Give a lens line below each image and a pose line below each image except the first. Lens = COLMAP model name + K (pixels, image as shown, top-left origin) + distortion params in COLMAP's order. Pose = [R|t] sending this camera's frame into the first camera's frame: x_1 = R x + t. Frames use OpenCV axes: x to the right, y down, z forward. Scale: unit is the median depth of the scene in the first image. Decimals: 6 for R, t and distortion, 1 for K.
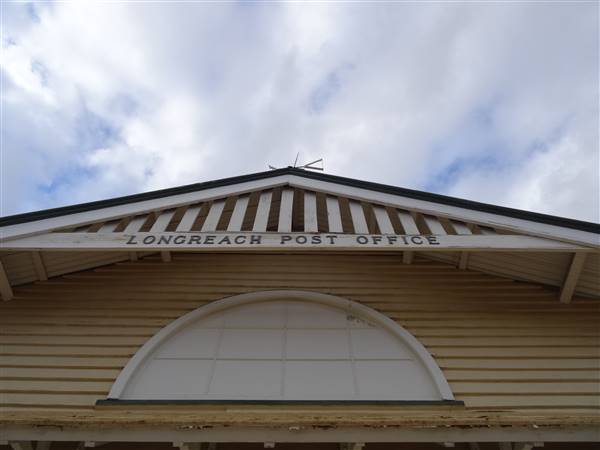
lens RADIAL K [[422.9, 0, 299.6], [0, 422.9, 223.0], [0, 0, 1]] dist [-0.008705, 0.001637]
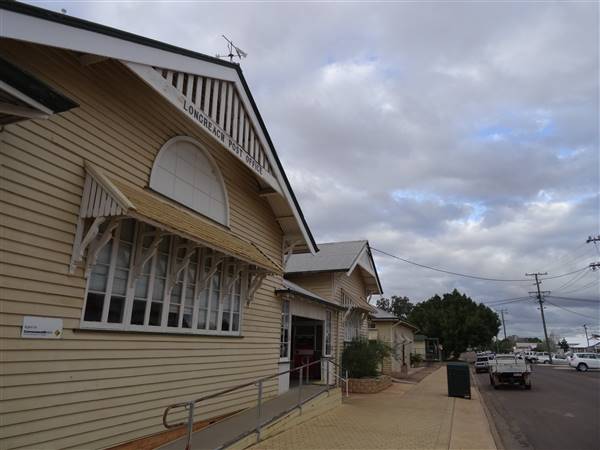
lens RADIAL K [[422.9, 0, 299.6], [0, 422.9, 223.0], [0, 0, 1]] dist [-0.008705, 0.001637]
pose [[0.352997, 0.261781, 0.898256, -1.680639], [-0.839517, 0.512452, 0.180569, -0.423172], [-0.413044, -0.817841, 0.400664, -0.266462]]
